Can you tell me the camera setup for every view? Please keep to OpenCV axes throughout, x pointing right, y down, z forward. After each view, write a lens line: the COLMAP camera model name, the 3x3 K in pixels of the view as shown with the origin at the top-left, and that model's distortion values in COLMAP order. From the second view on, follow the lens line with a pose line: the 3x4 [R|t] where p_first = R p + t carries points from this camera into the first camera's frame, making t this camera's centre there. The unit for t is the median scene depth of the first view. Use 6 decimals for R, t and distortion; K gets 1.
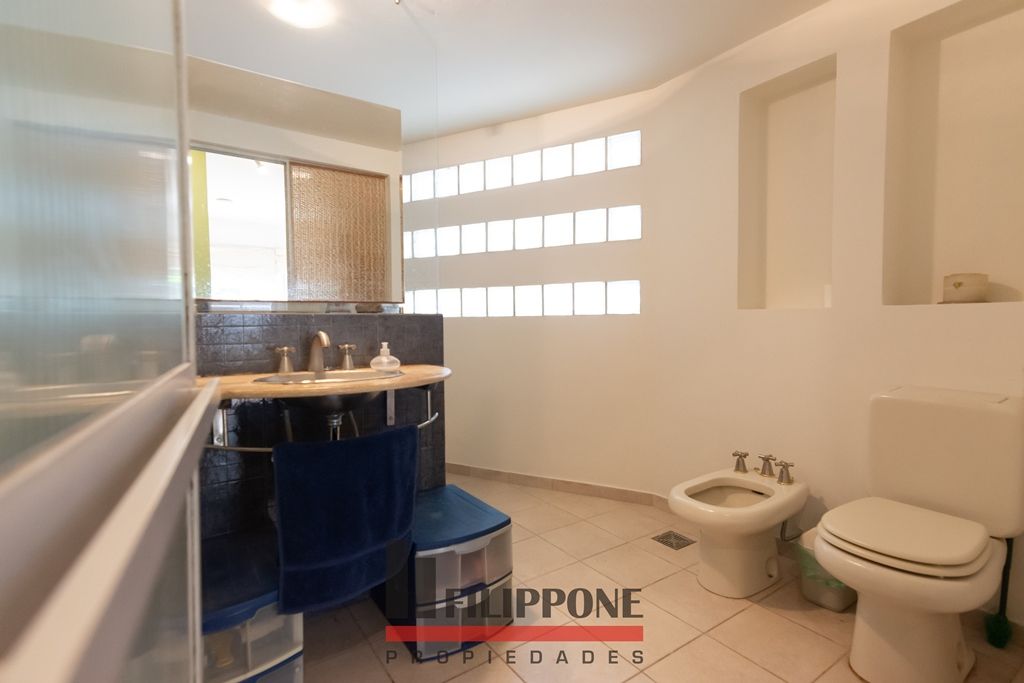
lens RADIAL K [[491.1, 0, 511.2], [0, 491.1, 340.7], [0, 0, 1]] dist [0.025222, 0.002558]
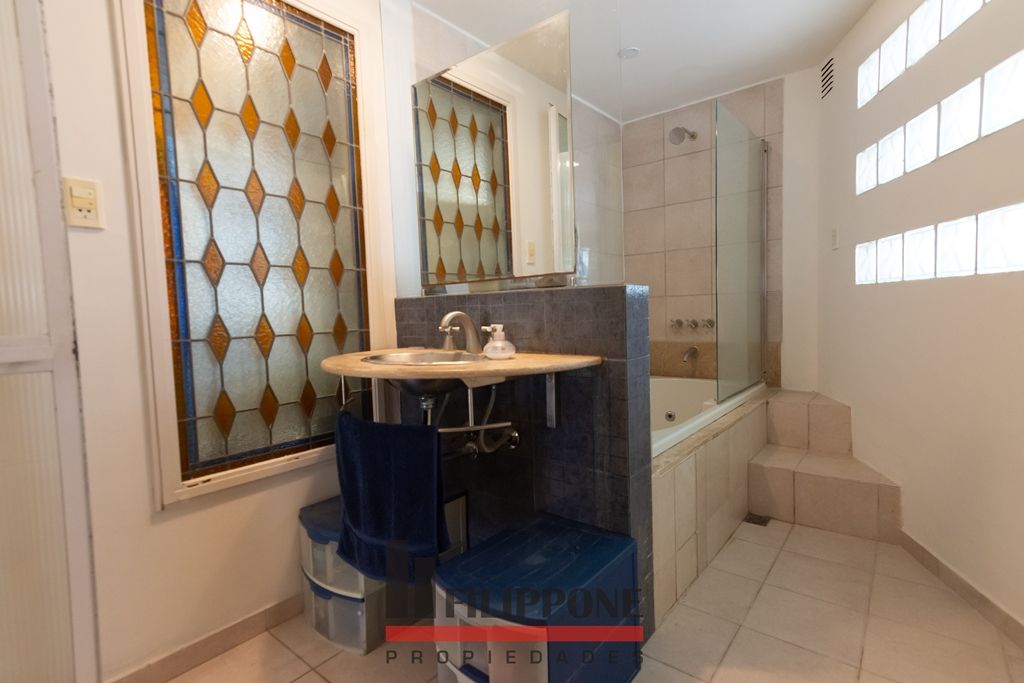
lens RADIAL K [[491.1, 0, 512.0], [0, 491.1, 336.7], [0, 0, 1]] dist [0.025222, 0.002558]
pose [[0.290493, 0.055830, -0.955247, 0.539389], [-0.012930, 0.998434, 0.054422, -0.020772], [0.956790, -0.003458, 0.290760, 0.768182]]
